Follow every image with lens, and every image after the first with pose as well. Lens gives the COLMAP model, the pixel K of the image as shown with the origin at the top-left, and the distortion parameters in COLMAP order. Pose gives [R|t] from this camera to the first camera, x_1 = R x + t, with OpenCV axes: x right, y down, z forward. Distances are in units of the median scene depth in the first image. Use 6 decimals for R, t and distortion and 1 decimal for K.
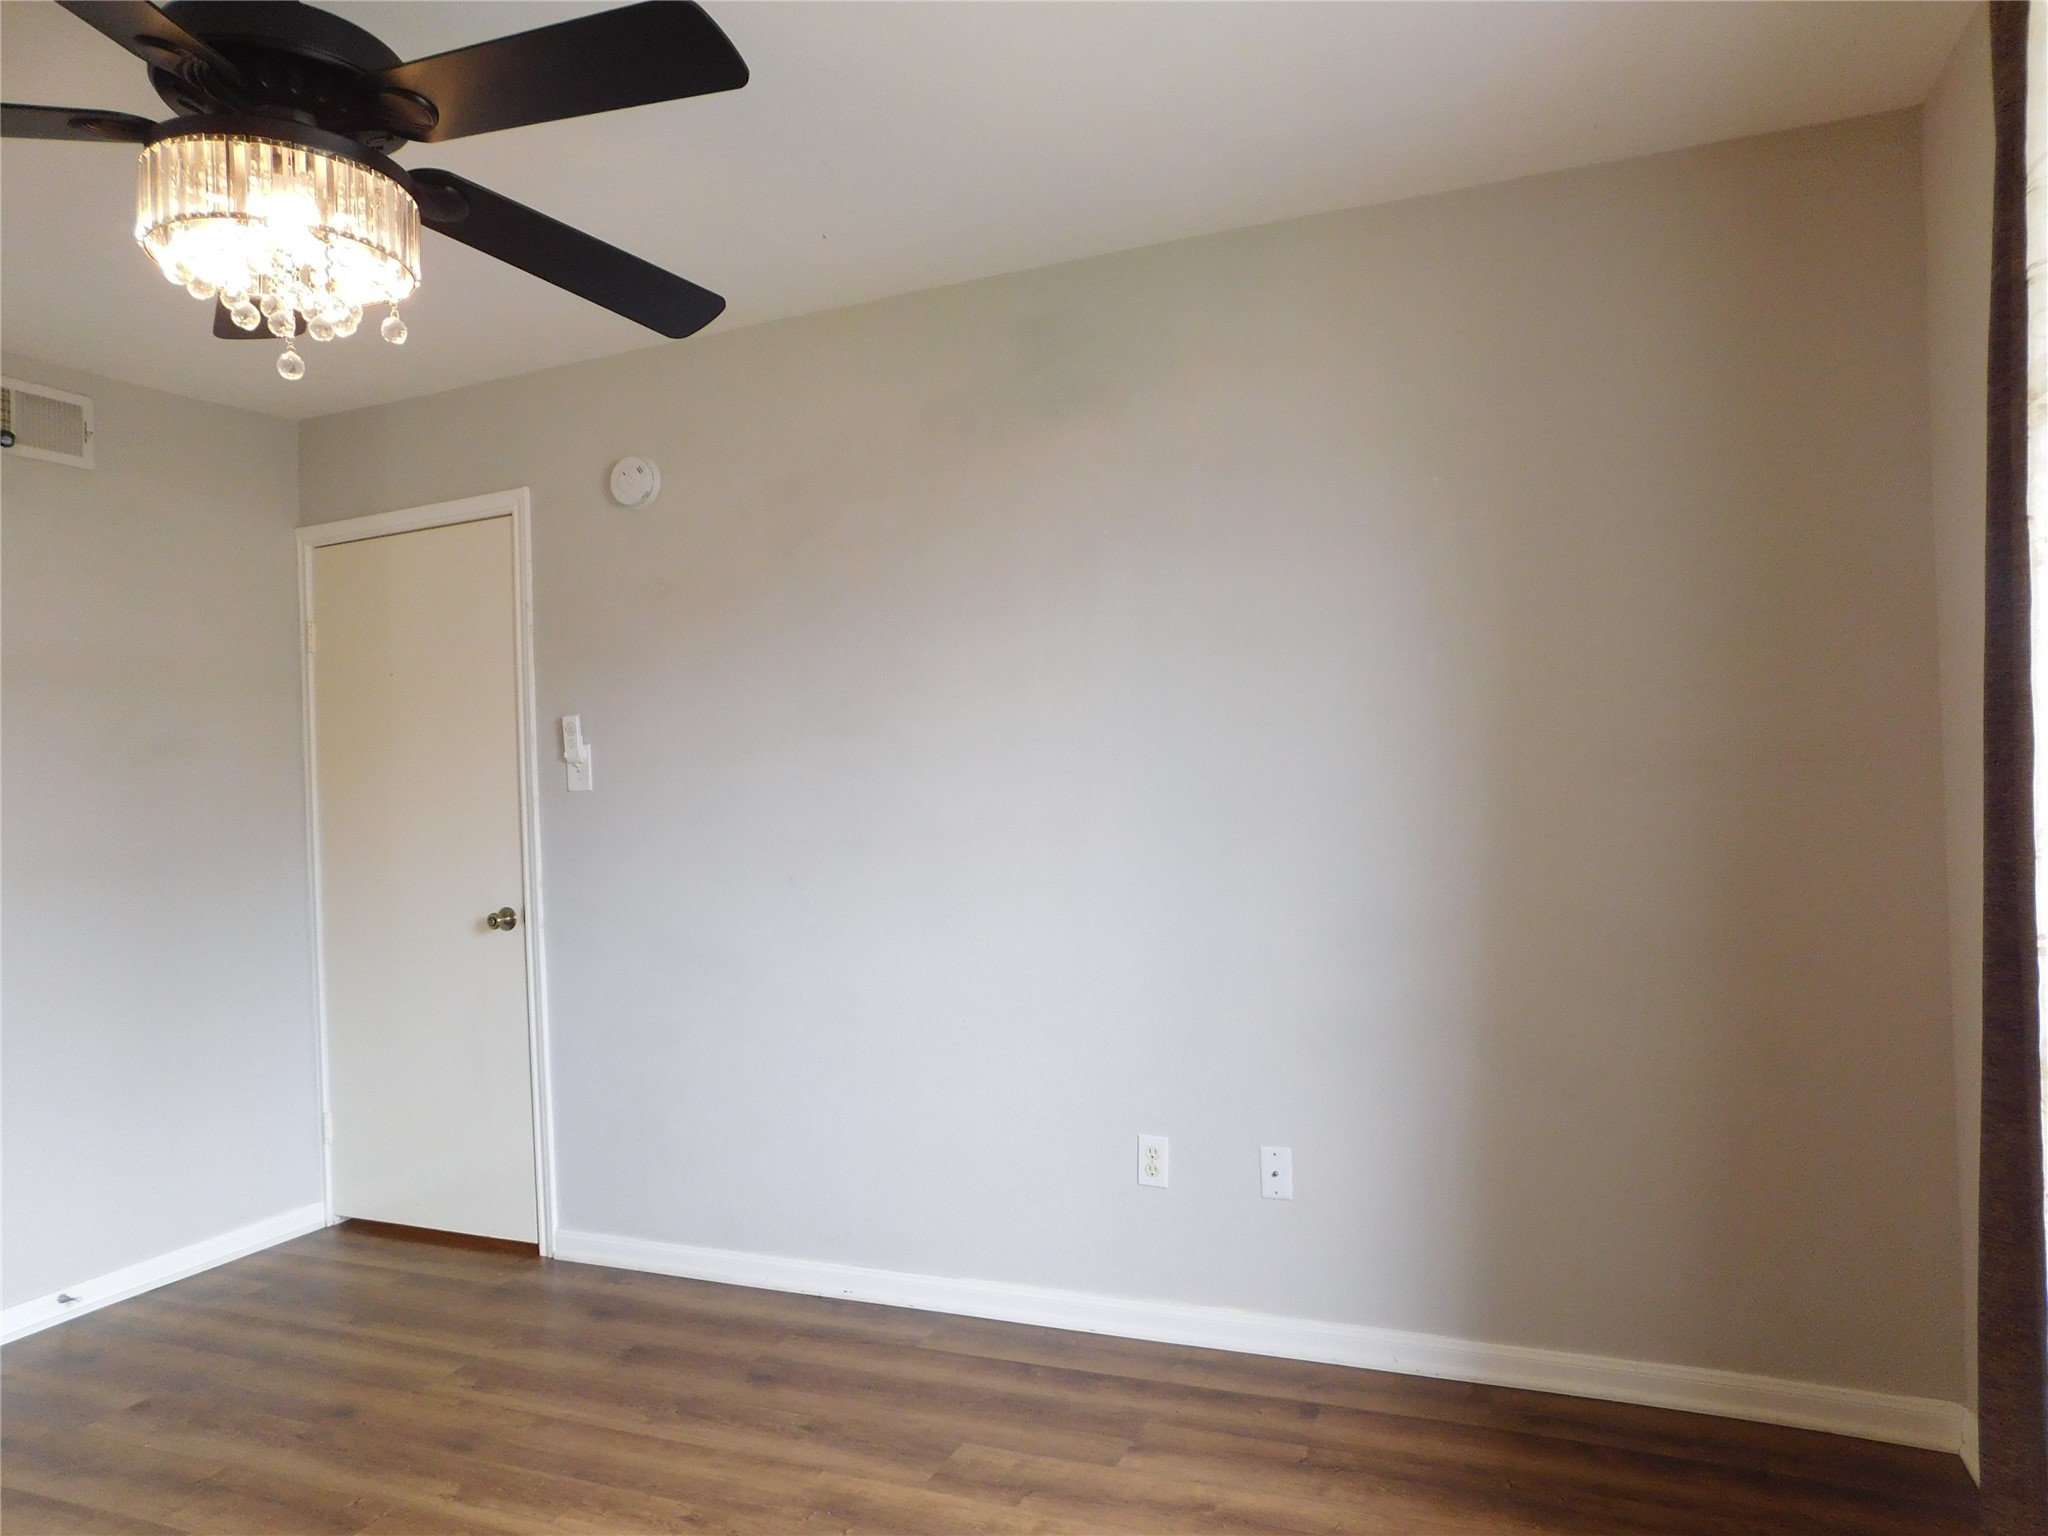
lens RADIAL K [[1363.7, 0, 1021.2], [0, 1363.7, 750.7], [0, 0, 1]] dist [-0.063638, 0.054841]
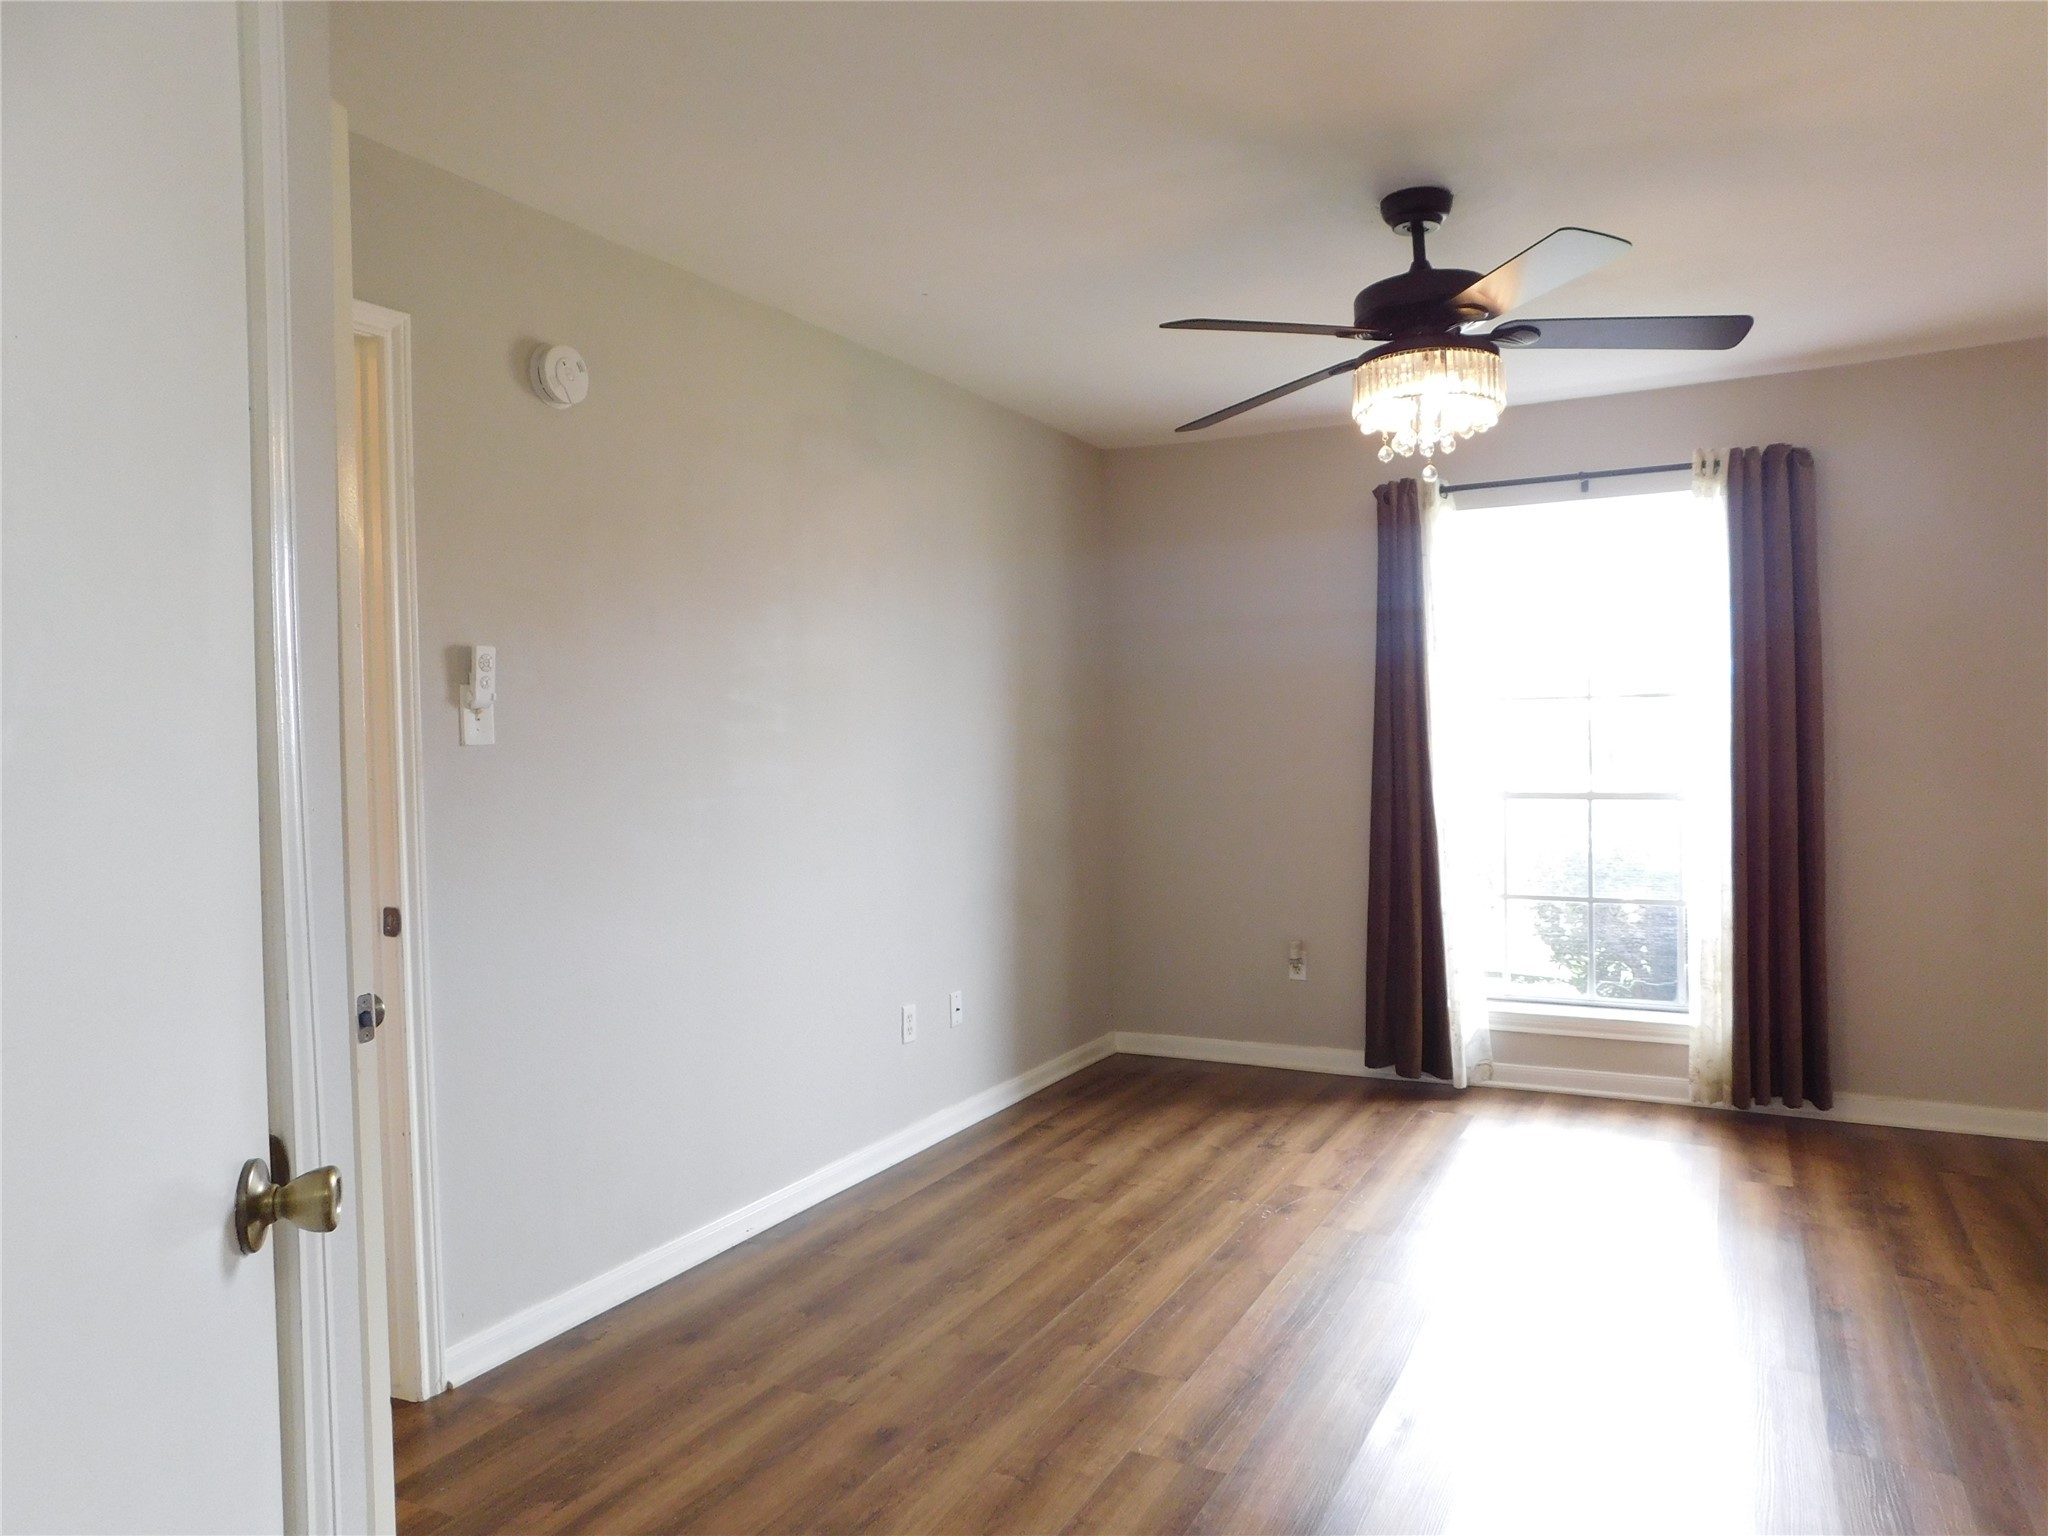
lens RADIAL K [[1363.7, 0, 1029.2], [0, 1363.7, 733.0], [0, 0, 1]] dist [-0.063638, 0.054841]
pose [[0.079125, 0.042929, 0.995940, -1.364246], [-0.002131, 0.999077, -0.042895, 0.070975], [-0.996862, 0.001272, 0.079144, 0.817961]]
